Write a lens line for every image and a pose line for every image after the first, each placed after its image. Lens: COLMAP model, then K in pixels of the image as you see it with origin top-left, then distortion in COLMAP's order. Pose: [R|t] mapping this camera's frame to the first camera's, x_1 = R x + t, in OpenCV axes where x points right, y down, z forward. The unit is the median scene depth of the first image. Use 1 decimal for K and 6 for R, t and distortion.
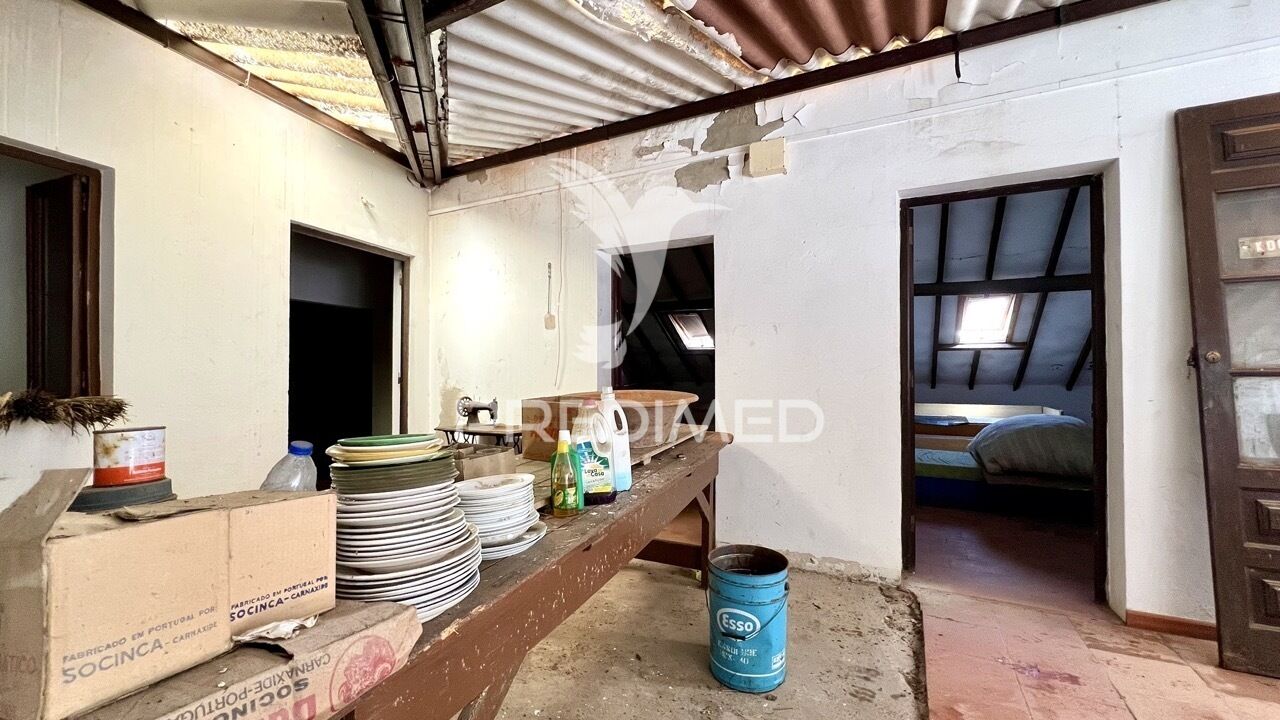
lens RADIAL K [[502.7, 0, 636.7], [0, 502.7, 361.9], [0, 0, 1]] dist [0.000788, 0.000060]
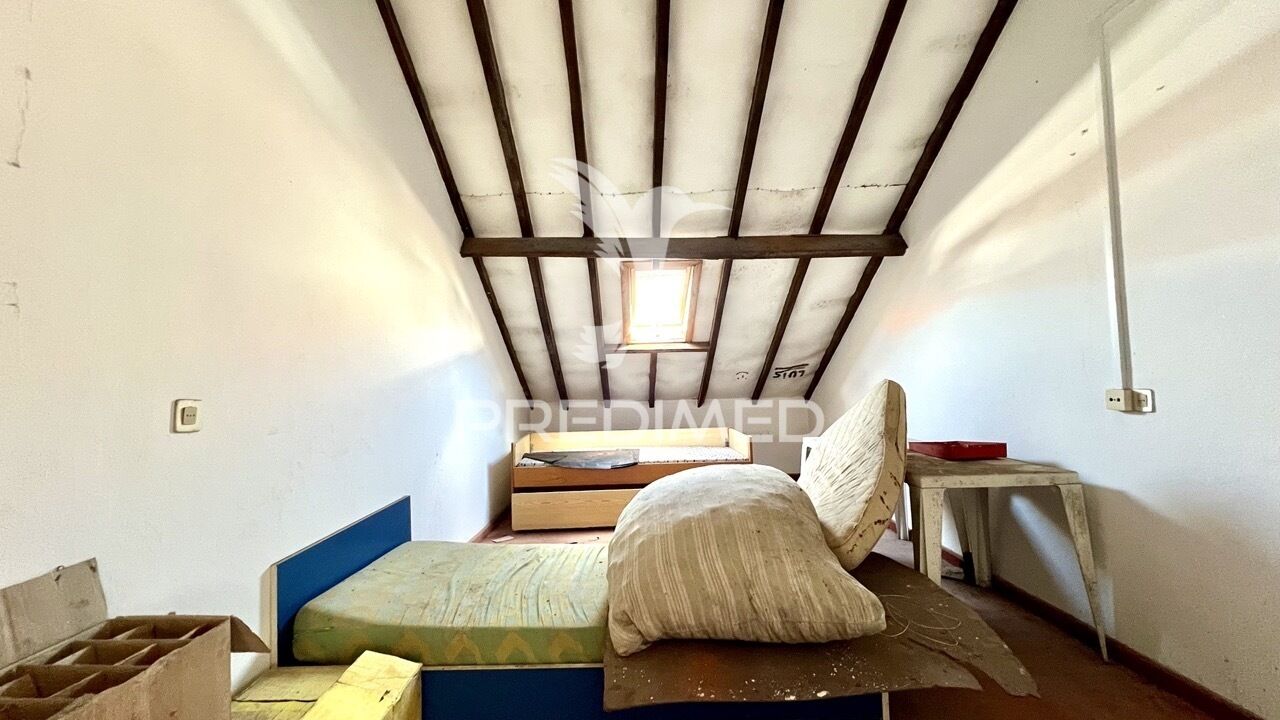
lens RADIAL K [[502.7, 0, 639.4], [0, 502.7, 365.0], [0, 0, 1]] dist [0.000788, 0.000060]
pose [[0.873709, 0.004095, 0.486432, 0.391403], [0.006311, 0.999785, -0.019752, 0.009168], [-0.486408, 0.020328, 0.873495, 0.485420]]
